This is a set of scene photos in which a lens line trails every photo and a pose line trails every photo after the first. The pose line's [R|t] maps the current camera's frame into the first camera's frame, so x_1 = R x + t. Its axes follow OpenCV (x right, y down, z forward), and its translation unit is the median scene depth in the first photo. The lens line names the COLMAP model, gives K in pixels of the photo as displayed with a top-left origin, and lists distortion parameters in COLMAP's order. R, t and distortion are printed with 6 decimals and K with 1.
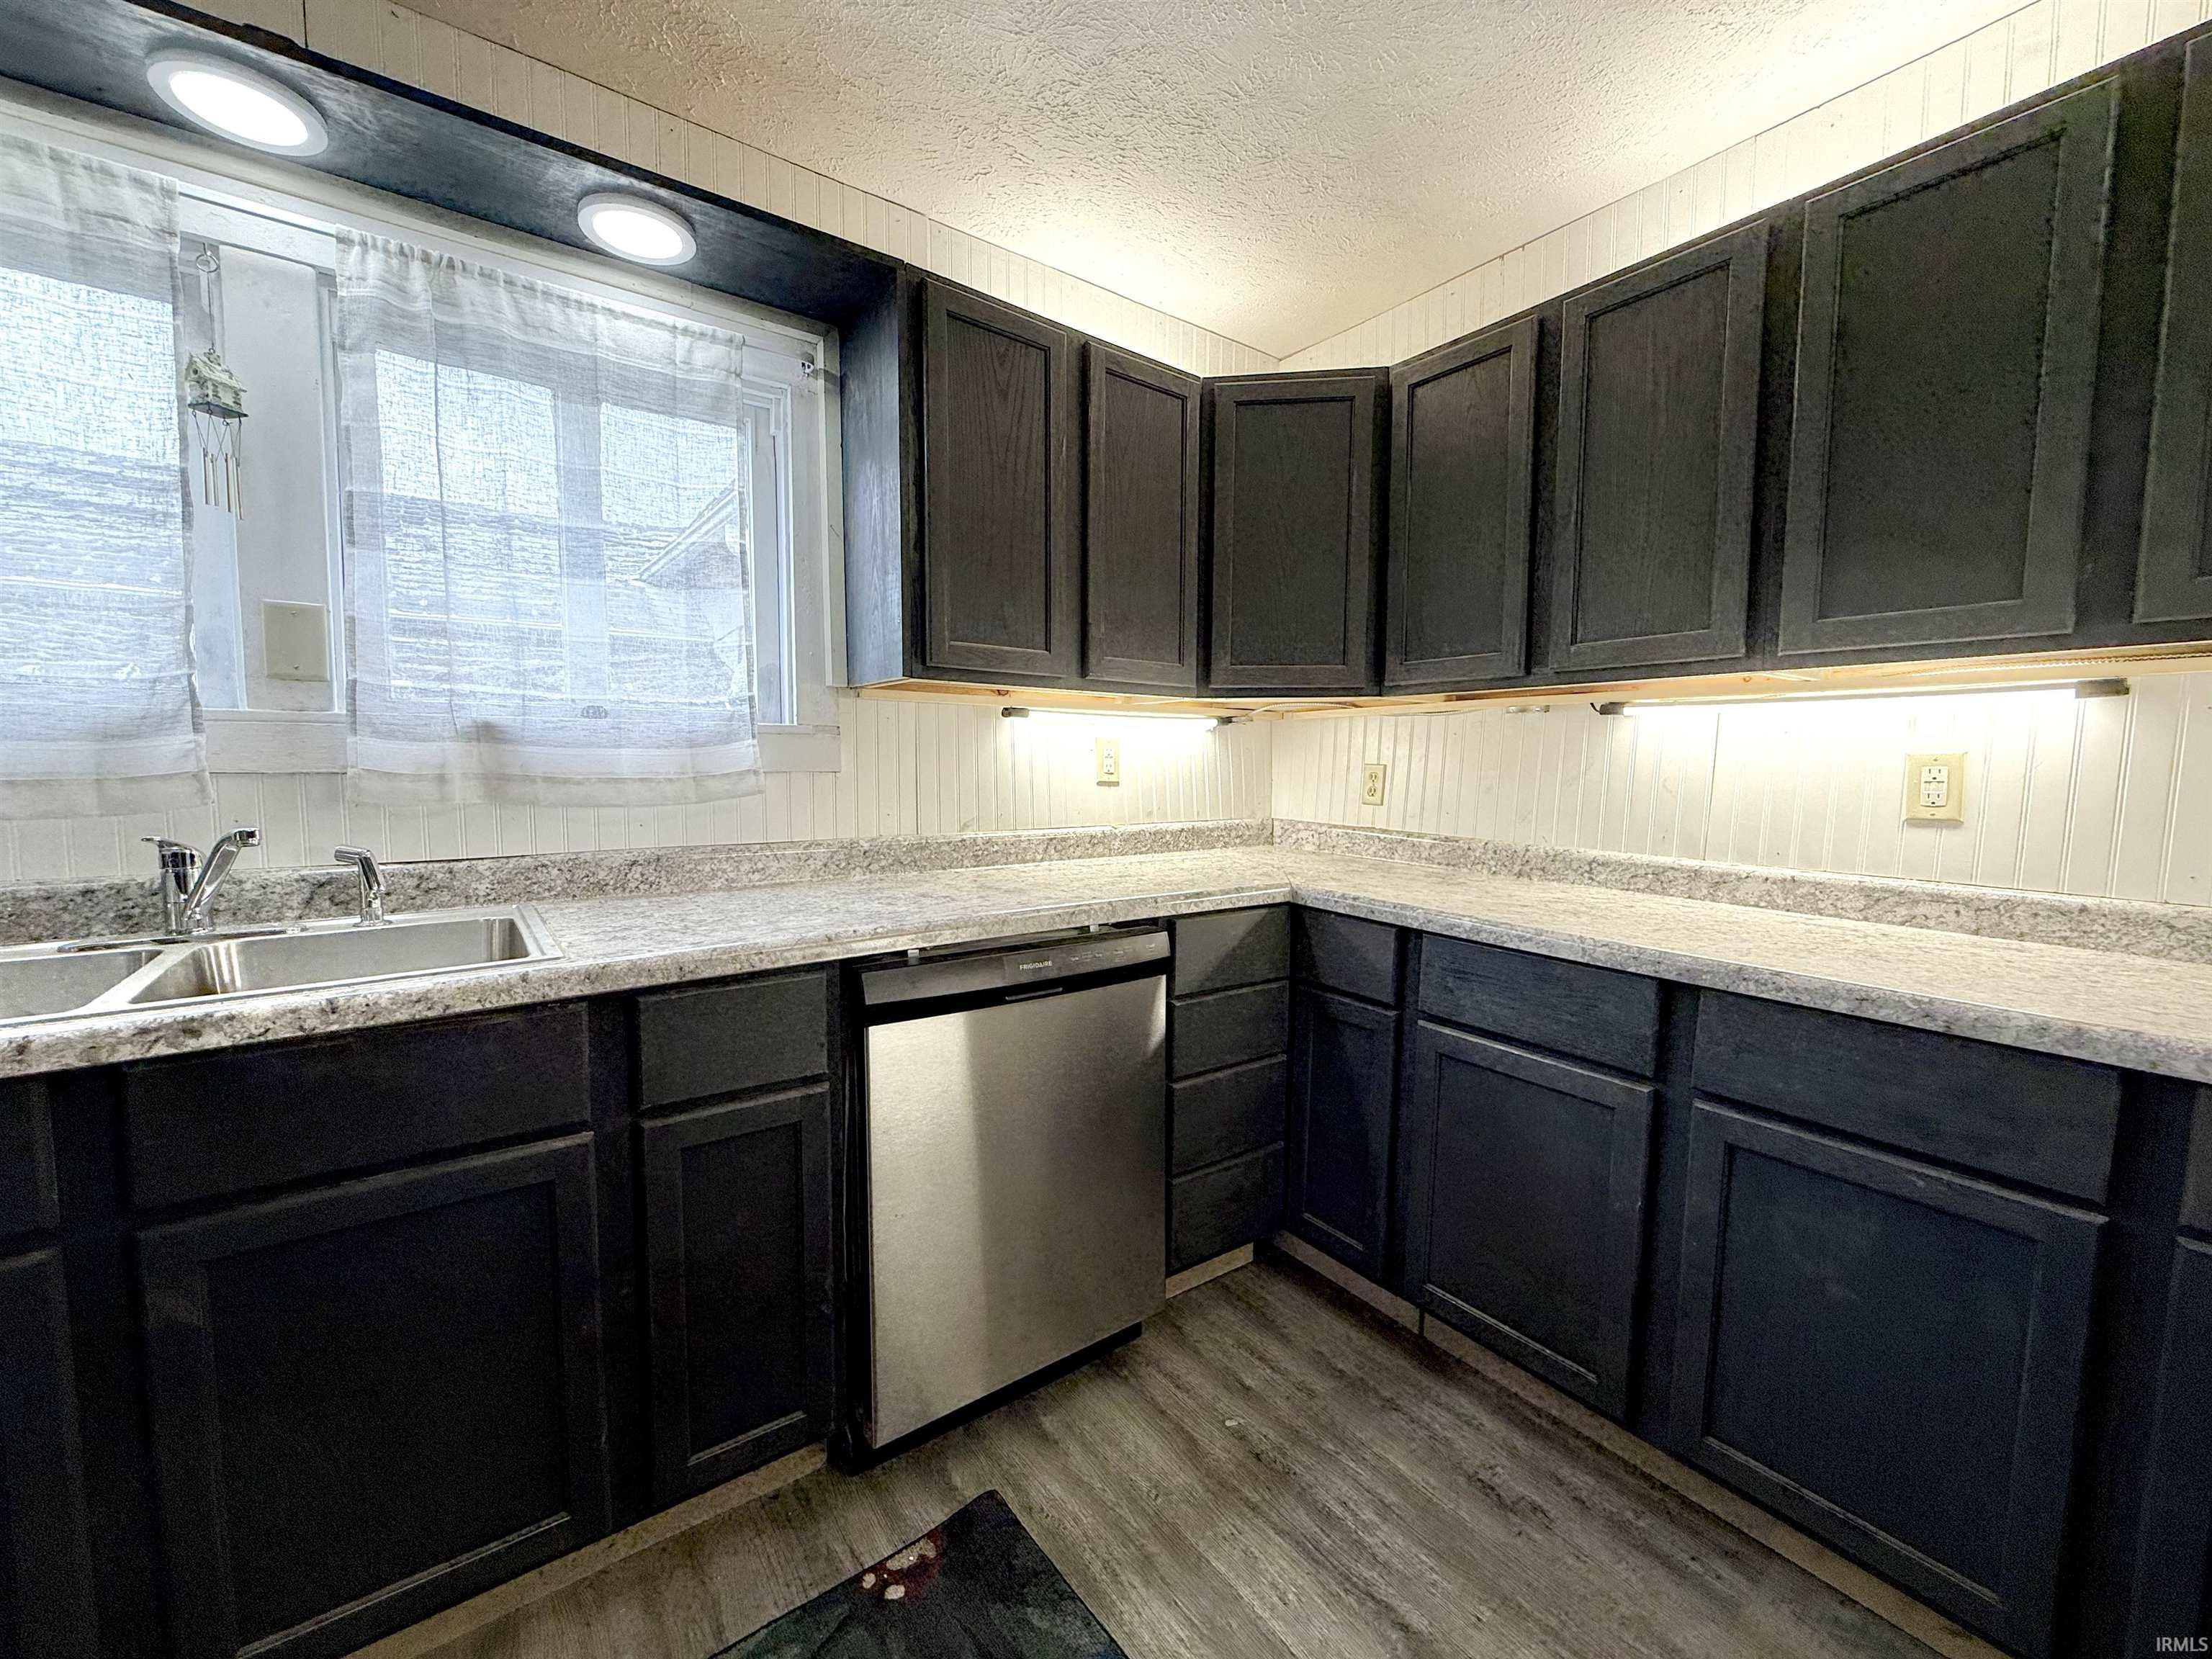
lens RADIAL K [[882.4, 0, 1102.6], [0, 882.4, 832.4], [0, 0, 1]] dist [0.000330, 0.000134]
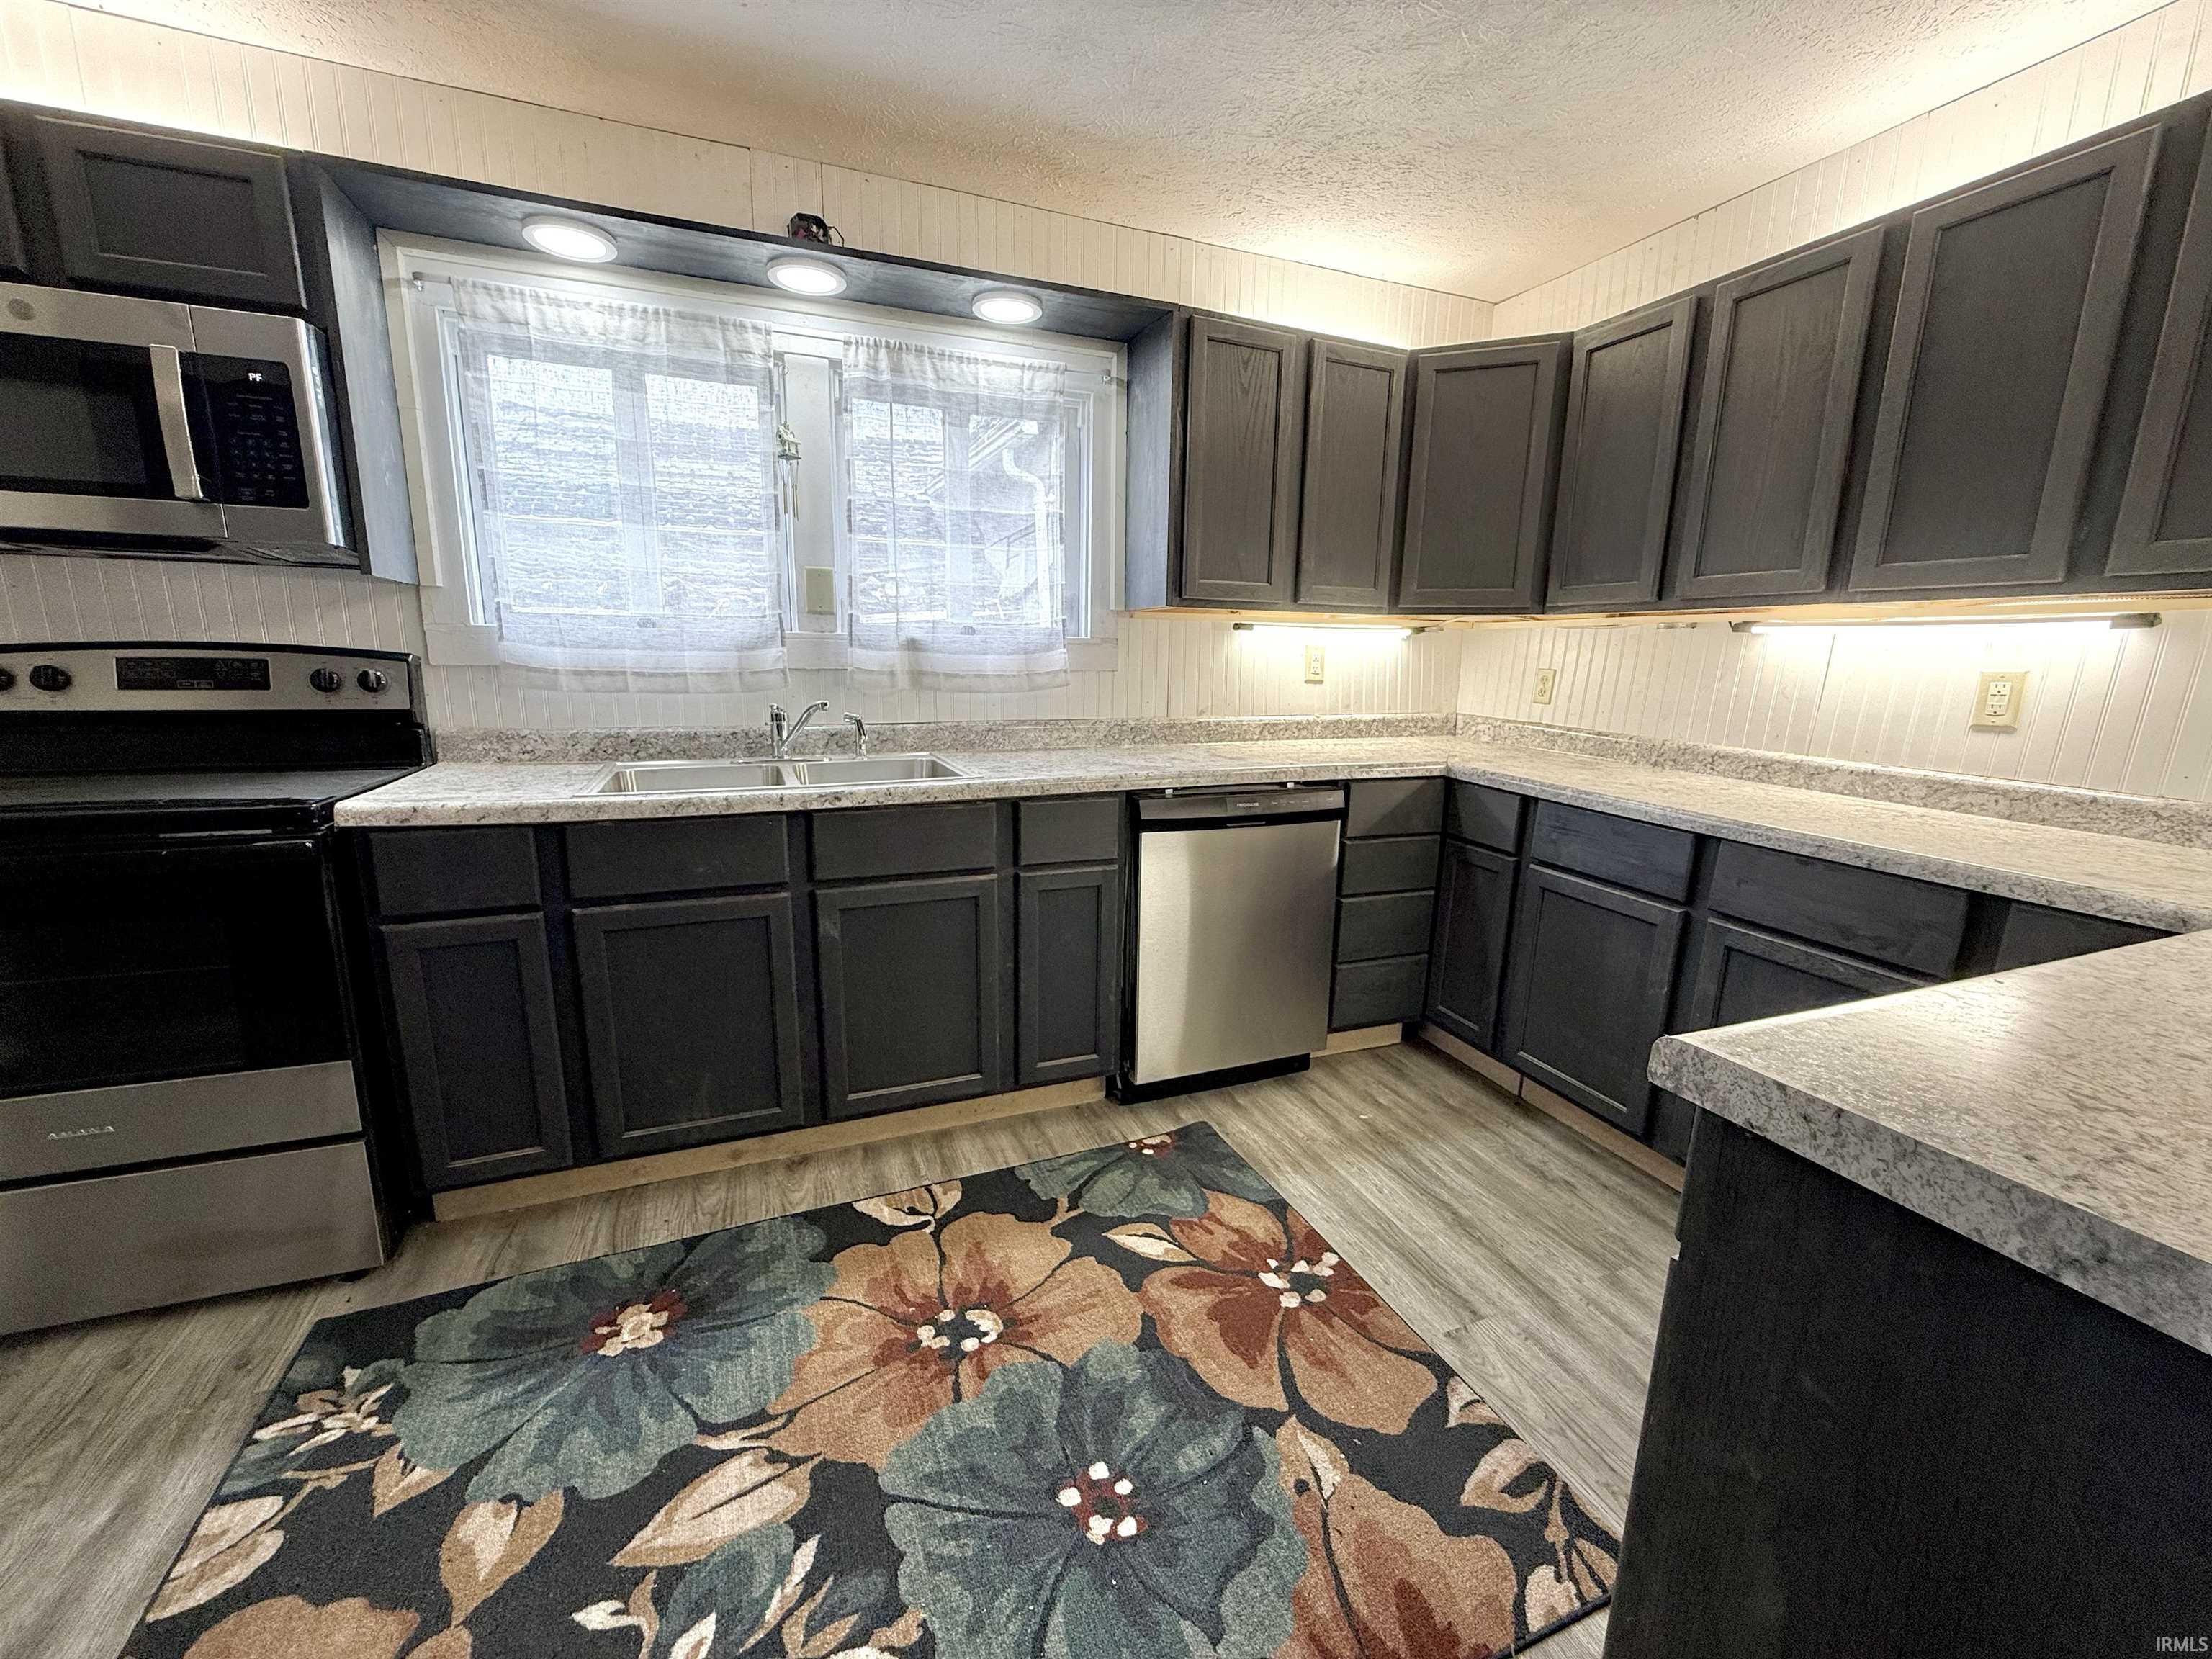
lens RADIAL K [[882.4, 0, 1102.6], [0, 882.4, 832.4], [0, 0, 1]] dist [0.000330, 0.000134]
pose [[0.968103, 0.059599, -0.243361, 0.048743], [-0.029465, 0.991638, 0.125639, 0.013439], [0.248814, -0.114461, 0.961764, -0.470248]]
